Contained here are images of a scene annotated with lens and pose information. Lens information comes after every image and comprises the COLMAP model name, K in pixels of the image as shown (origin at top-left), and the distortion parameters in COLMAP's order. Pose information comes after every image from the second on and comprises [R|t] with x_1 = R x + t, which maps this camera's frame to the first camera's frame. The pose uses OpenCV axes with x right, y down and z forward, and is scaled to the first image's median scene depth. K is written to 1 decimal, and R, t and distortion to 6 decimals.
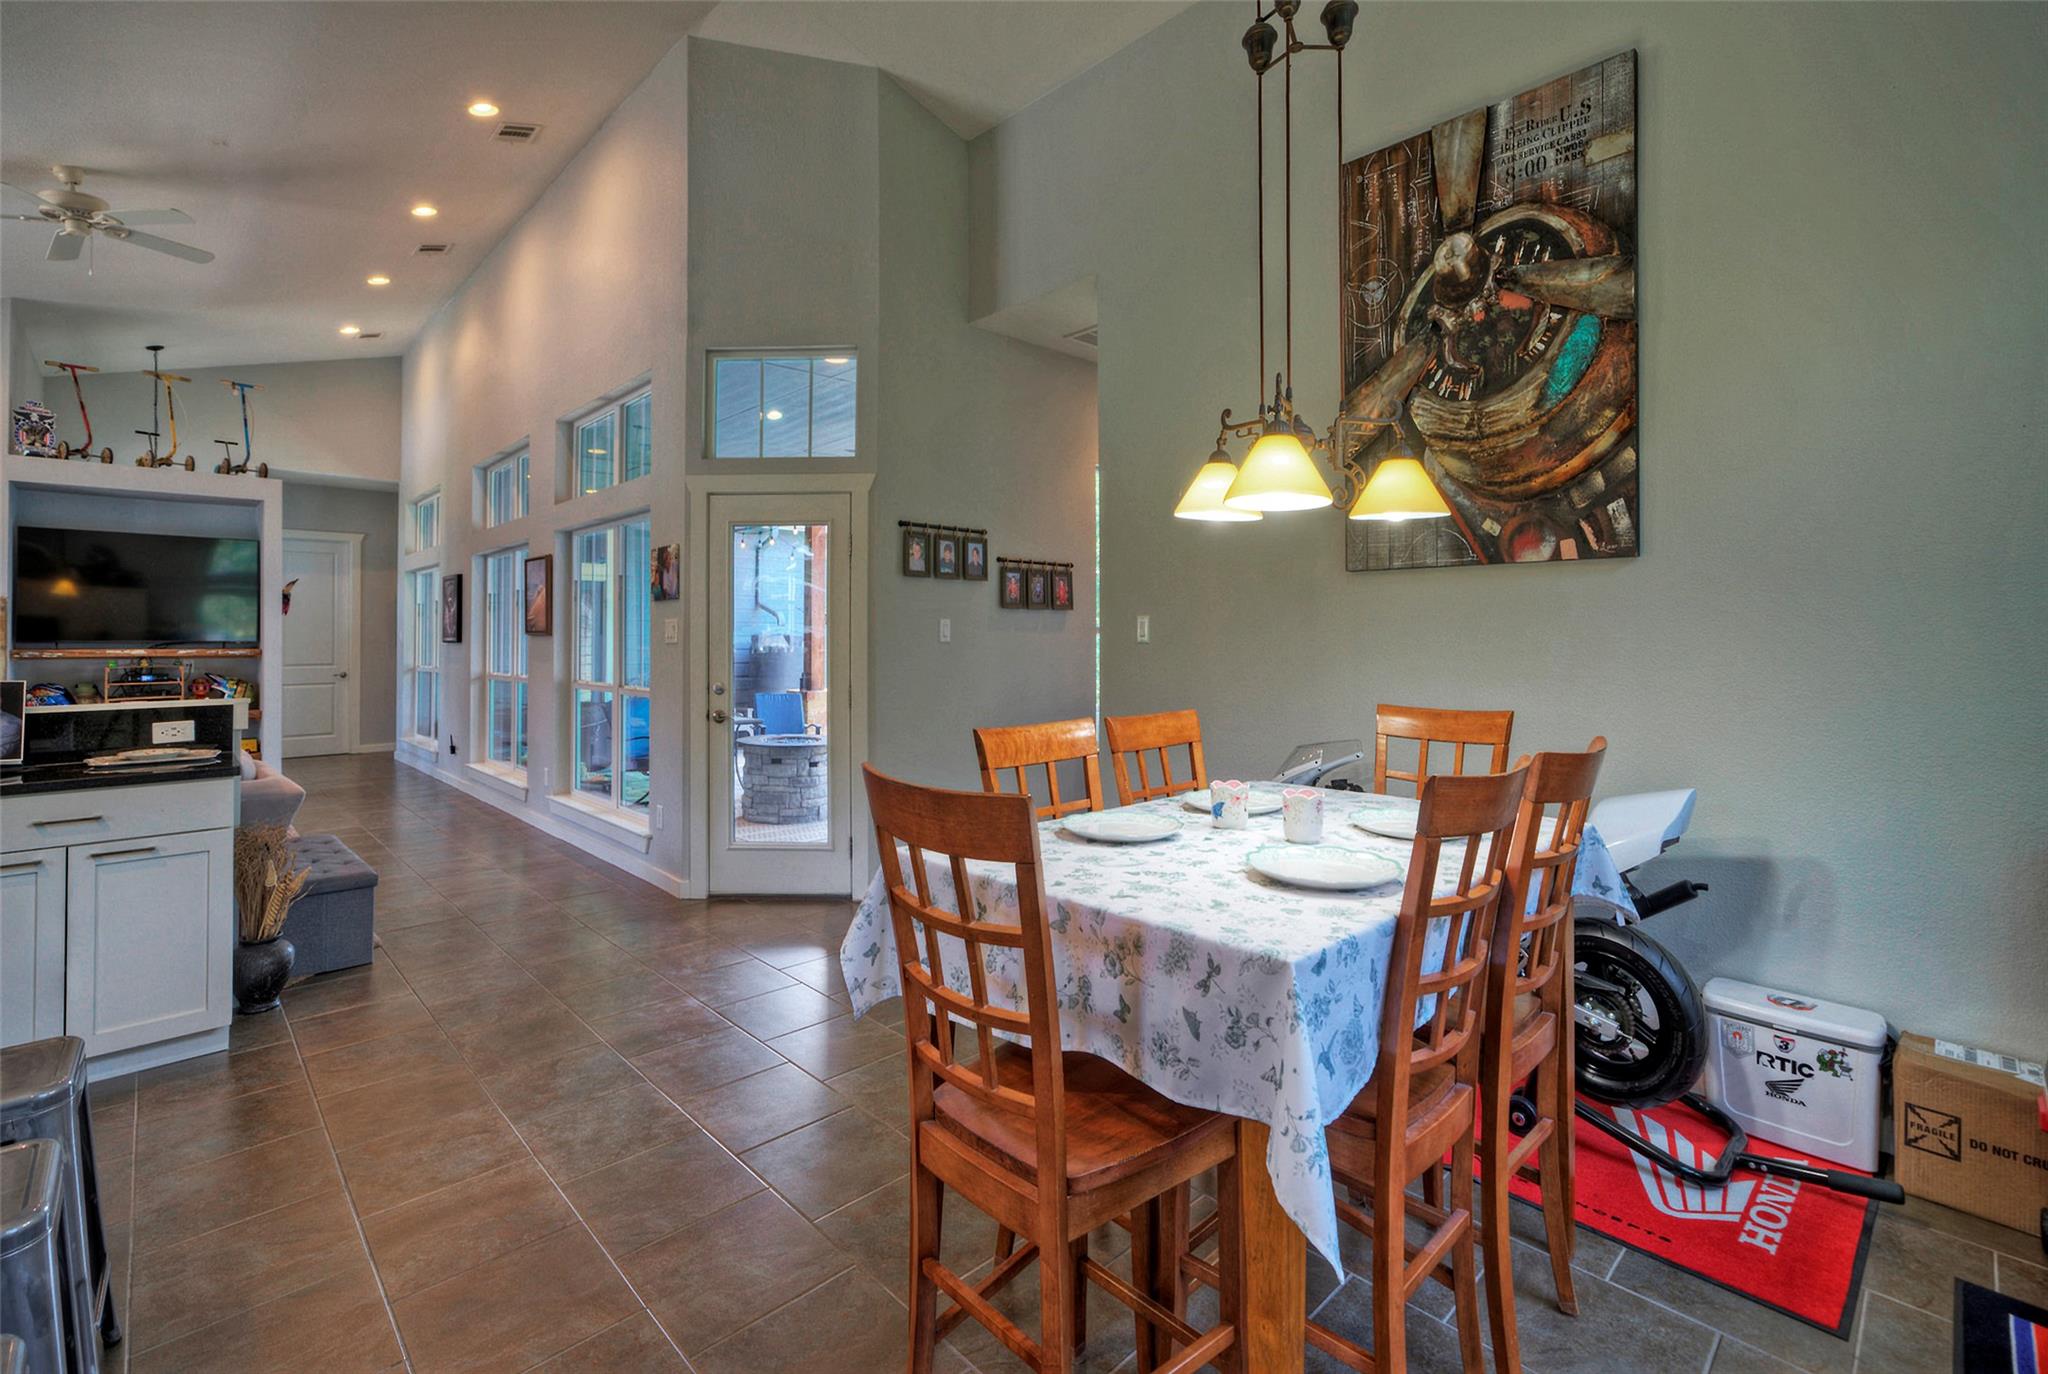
lens RADIAL K [[913.4, 0, 1039.1], [0, 913.4, 621.7], [0, 0, 1]] dist [0.000381, 0.001477]
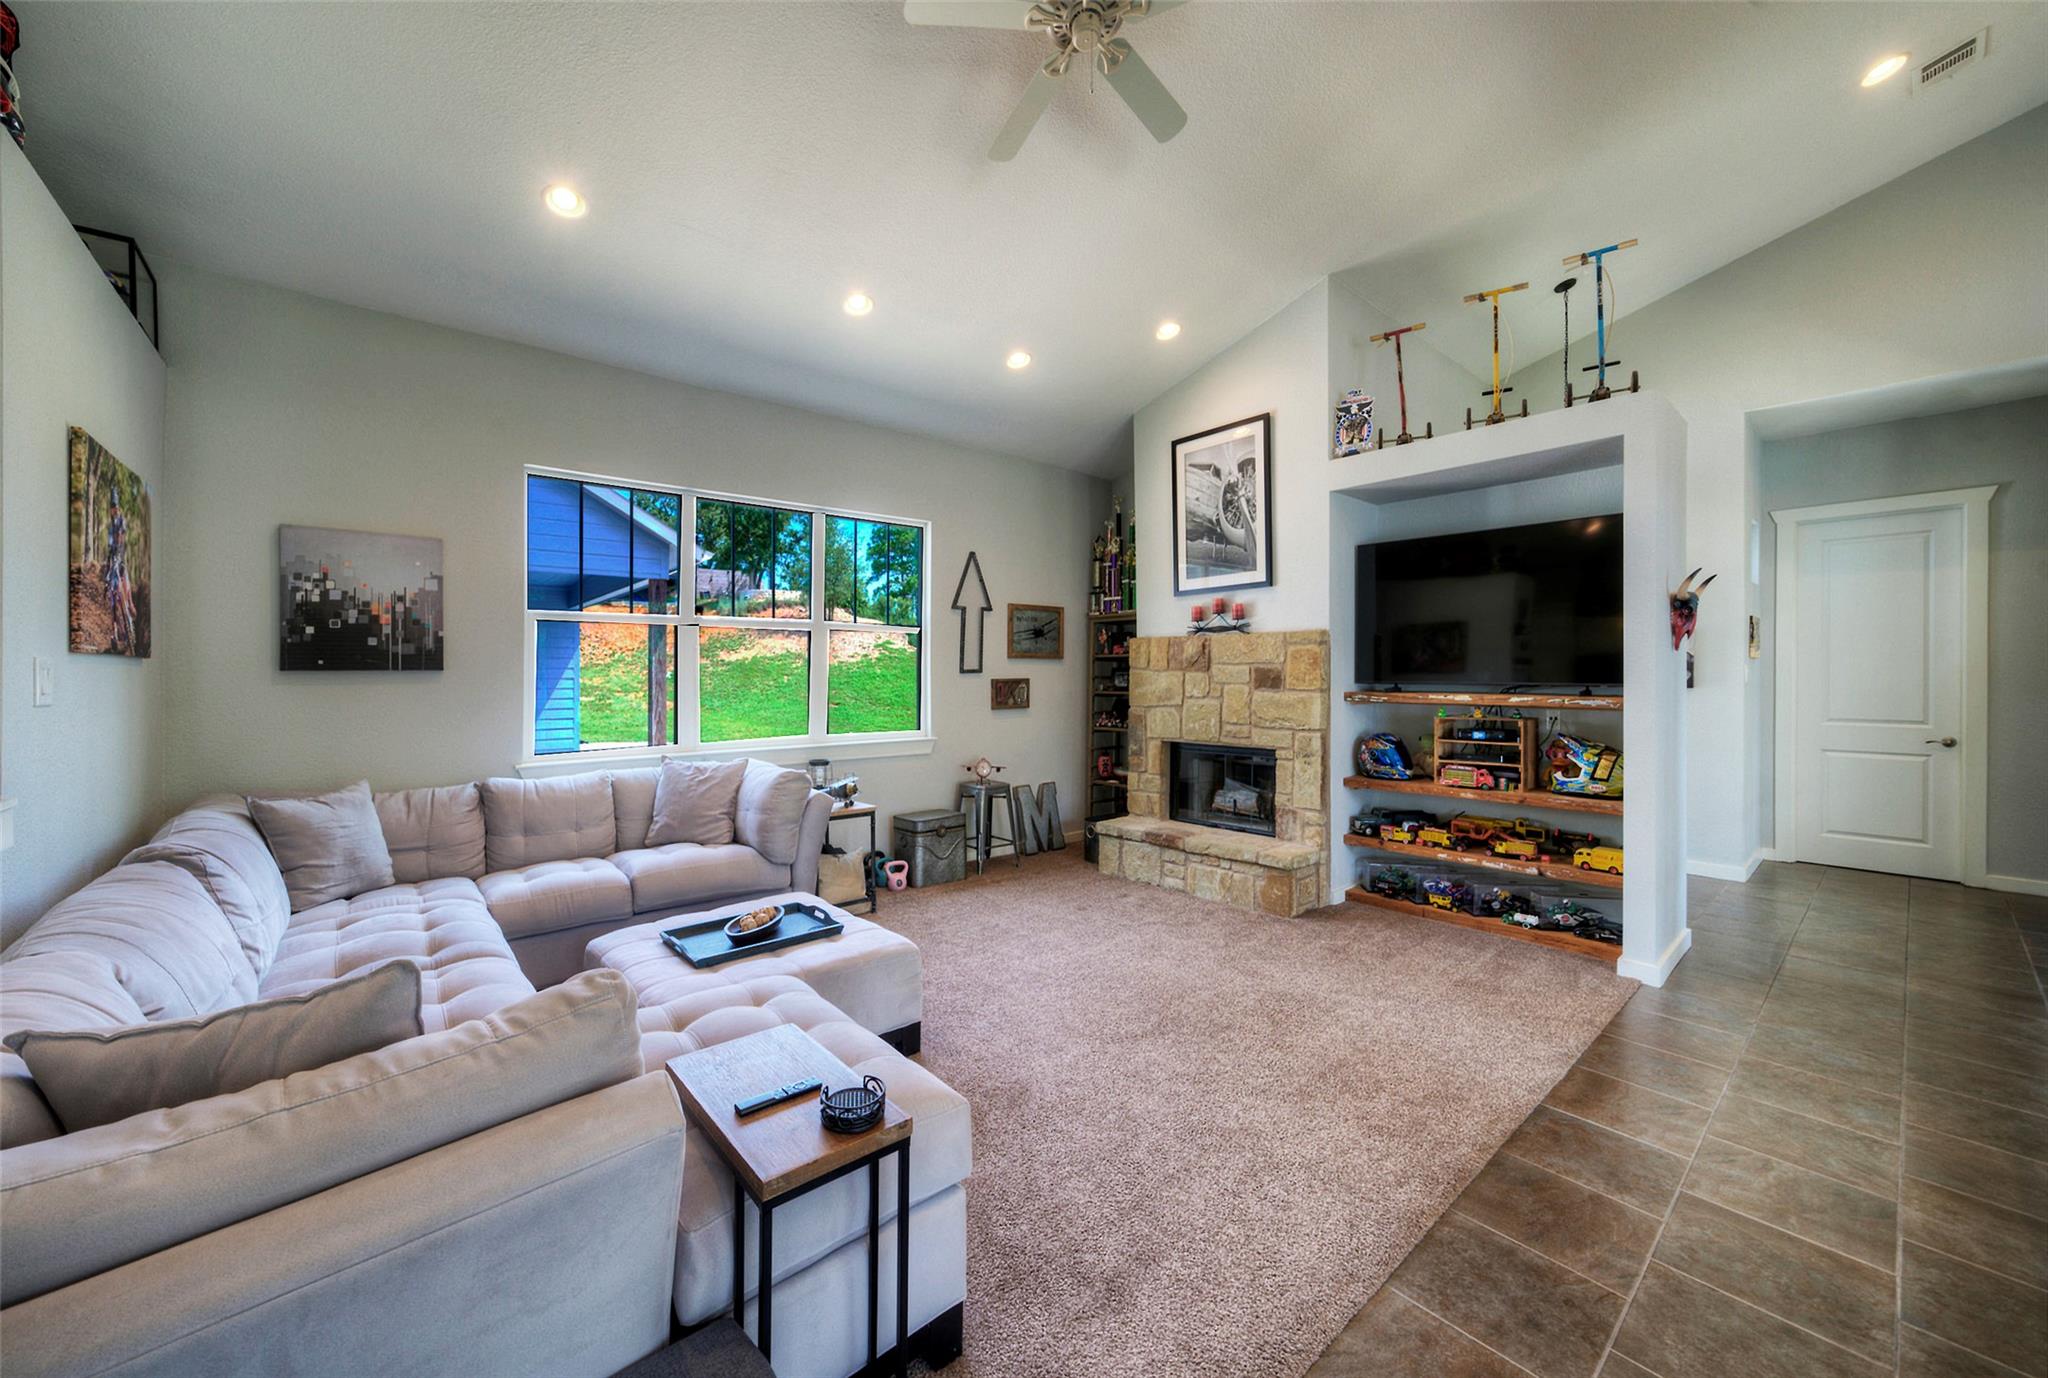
lens RADIAL K [[771.2, 0, 1025.2], [0, 771.2, 683.6], [0, 0, 1]] dist [0.012445, 0.000096]
pose [[-0.078441, 0.017910, -0.996758, -0.993003], [0.026484, 0.999523, 0.015876, 0.008323], [0.996567, -0.025153, -0.078878, 1.967566]]
